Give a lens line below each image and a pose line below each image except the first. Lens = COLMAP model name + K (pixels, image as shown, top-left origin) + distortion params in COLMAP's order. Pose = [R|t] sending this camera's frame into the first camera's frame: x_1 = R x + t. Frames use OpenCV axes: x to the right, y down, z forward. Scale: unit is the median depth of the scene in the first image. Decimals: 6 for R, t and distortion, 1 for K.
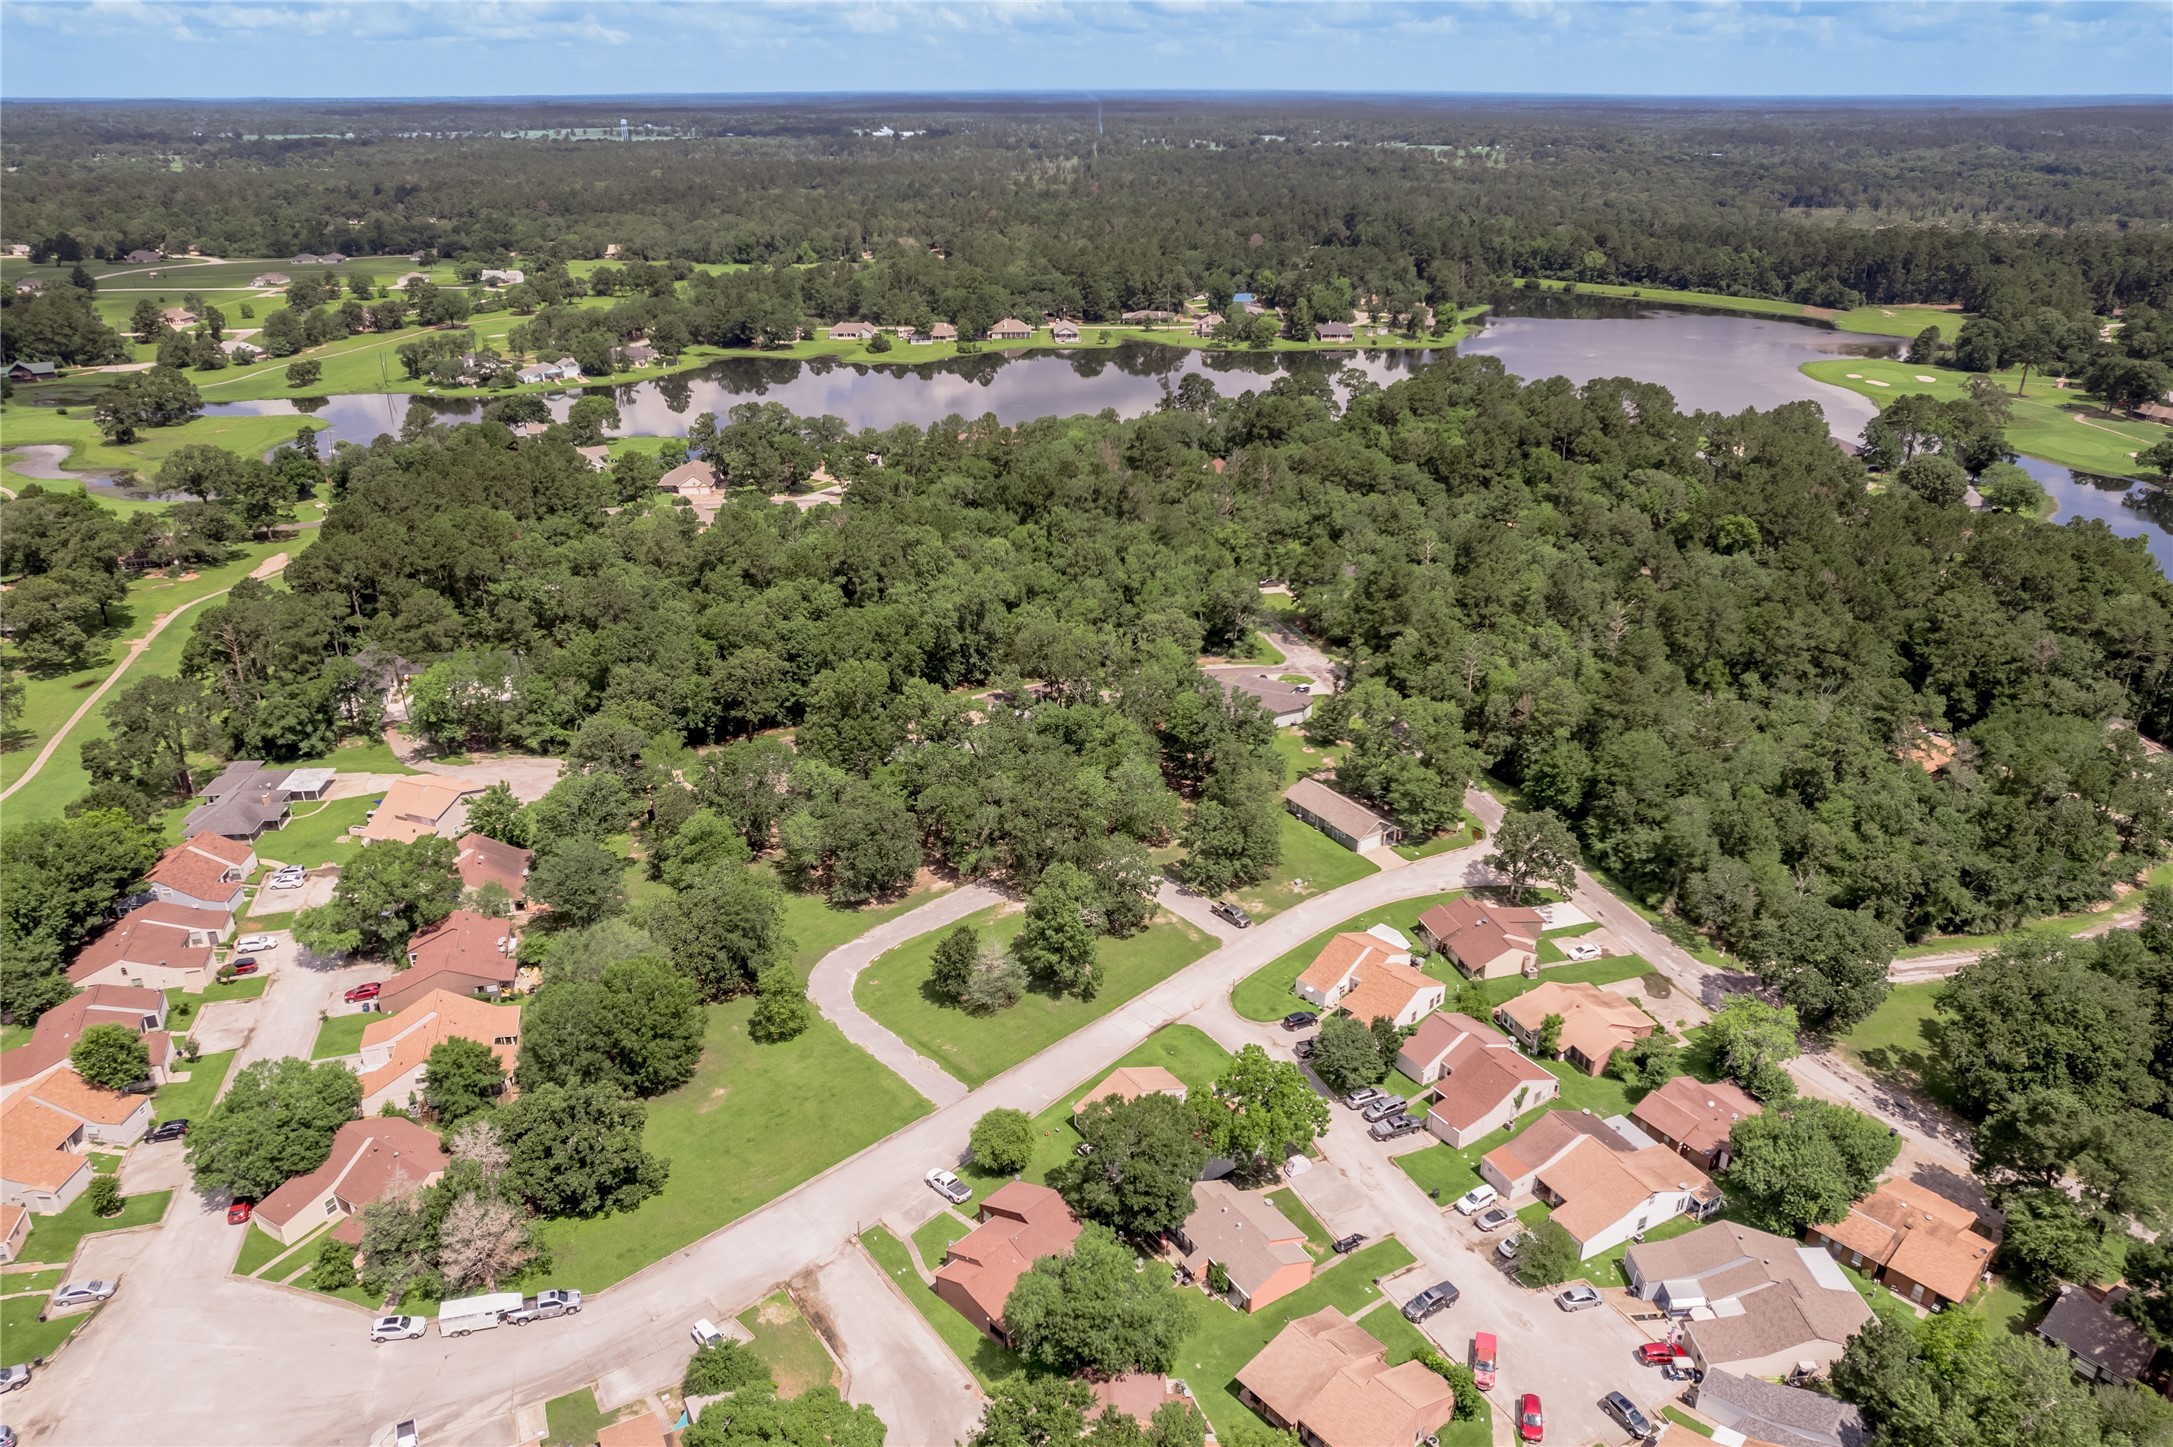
lens RADIAL K [[1454.3, 0, 1091.3], [0, 1454.3, 724.6], [0, 0, 1]] dist [-0.075805, 0.065879]
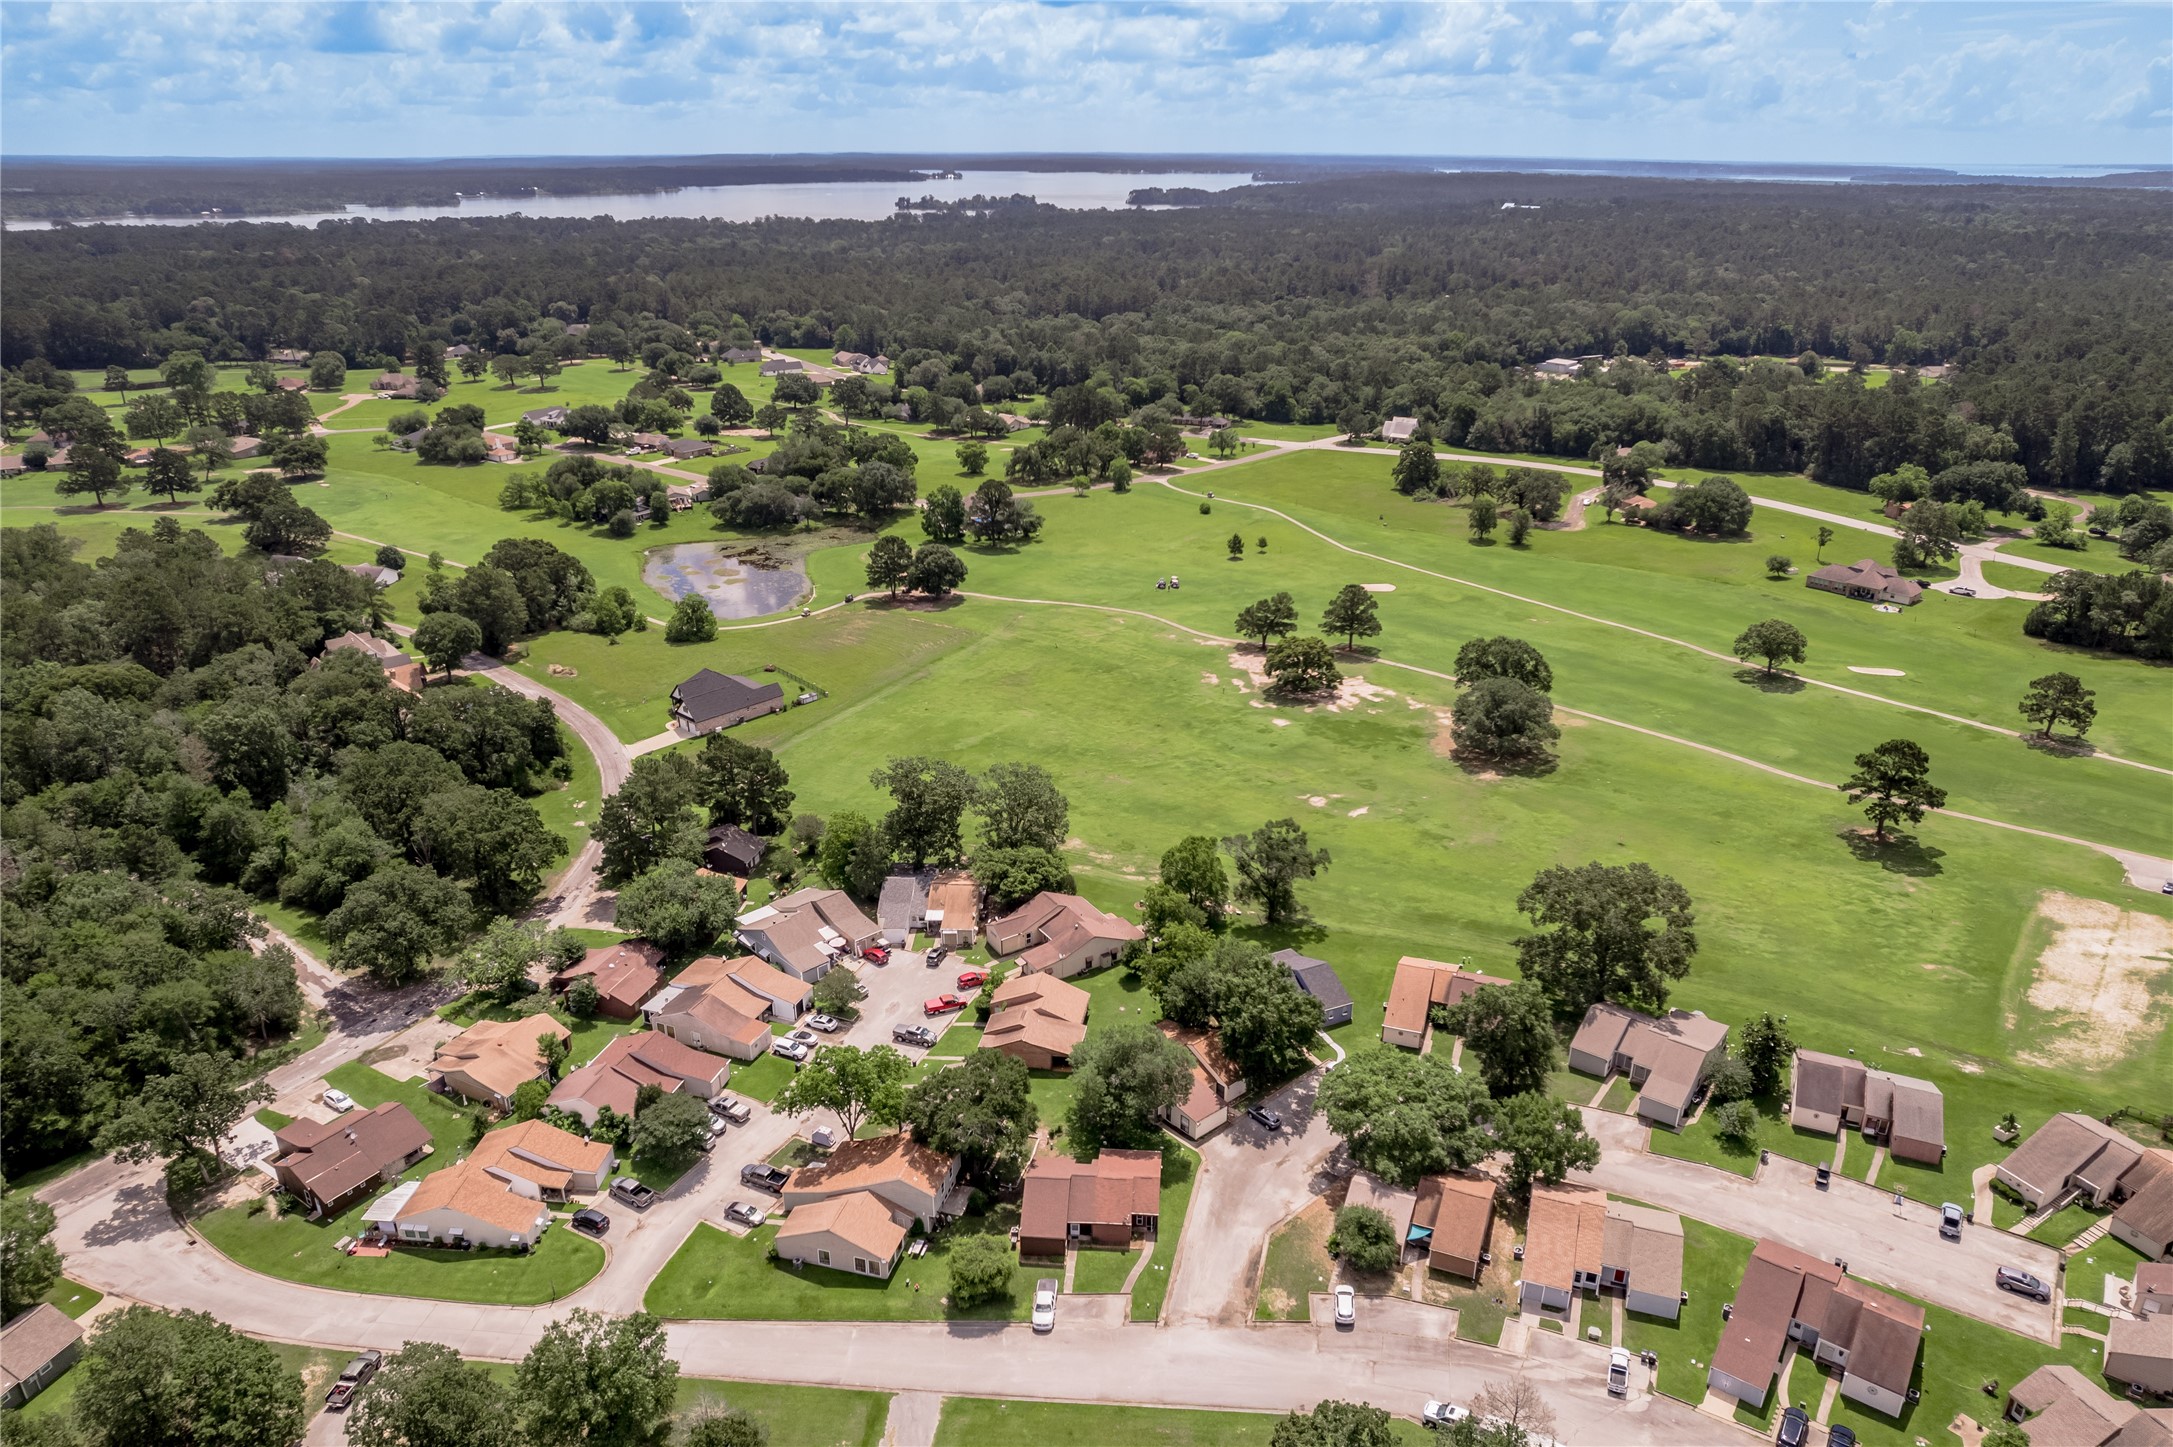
lens RADIAL K [[1415.1, 0, 1089.8], [0, 1415.1, 721.7], [0, 0, 1]] dist [-0.072824, 0.064420]
pose [[-0.638626, -0.292196, 0.711883, -0.498193], [0.310145, 0.748905, 0.585621, -0.374286], [-0.704249, 0.594780, -0.387647, 0.836233]]
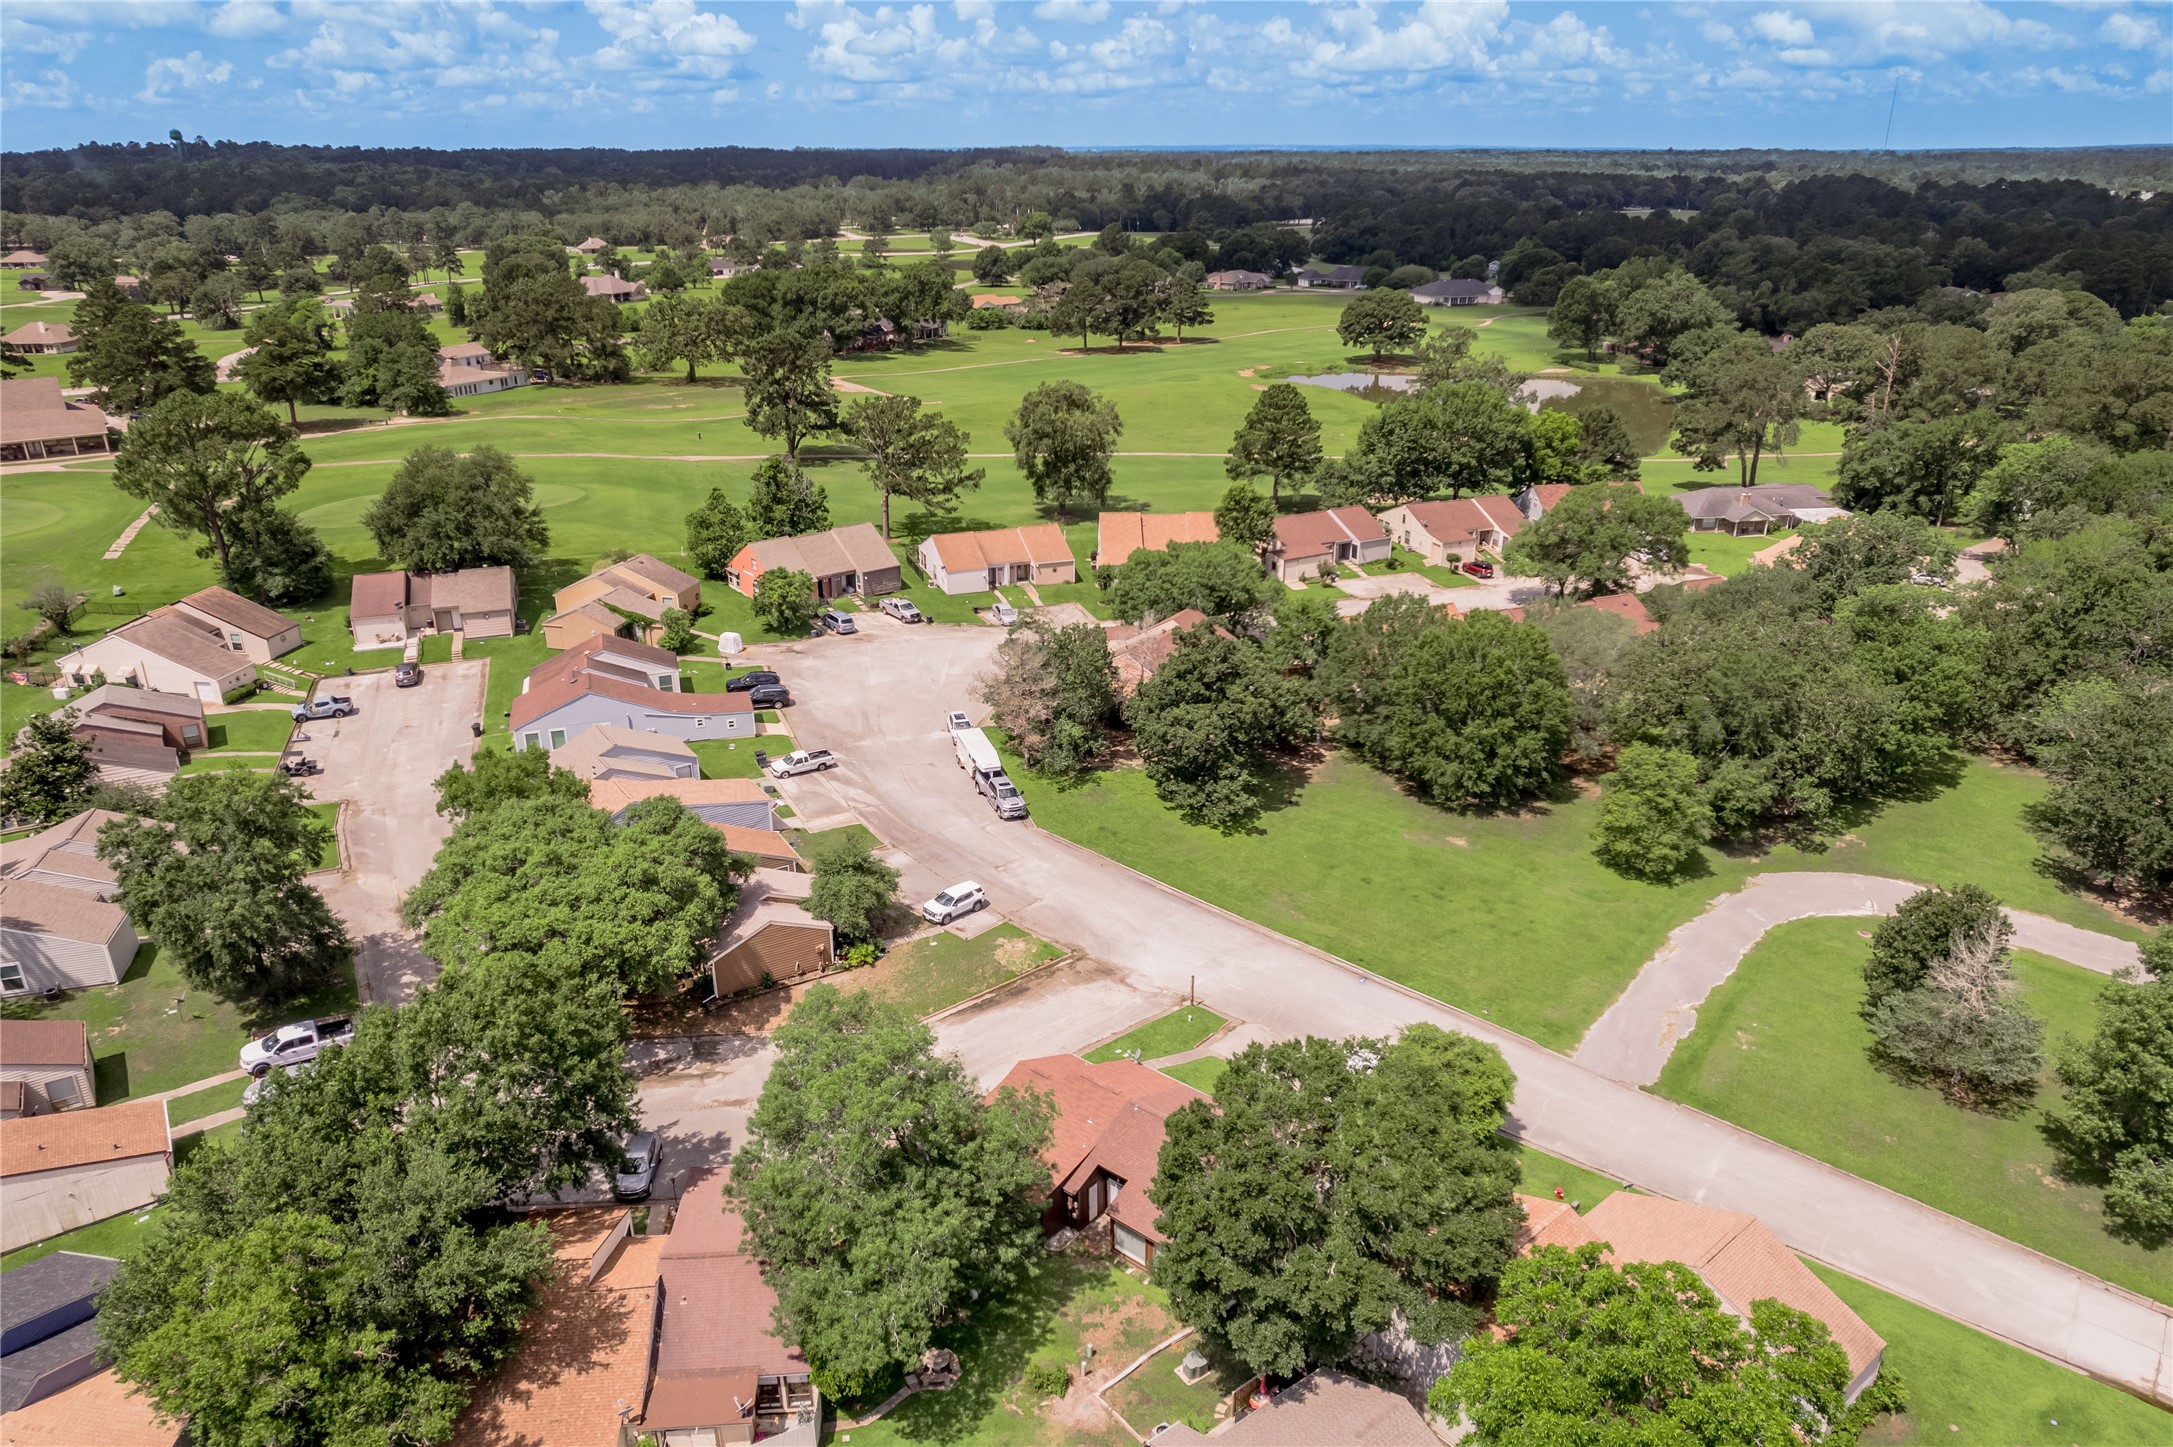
lens RADIAL K [[1454.3, 0, 1091.3], [0, 1454.3, 724.6], [0, 0, 1]] dist [-0.075805, 0.065879]
pose [[0.069449, 0.371782, -0.925719, 0.254420], [-0.398176, 0.861168, 0.315985, 0.058209], [0.914677, 0.346654, 0.207841, 0.573306]]
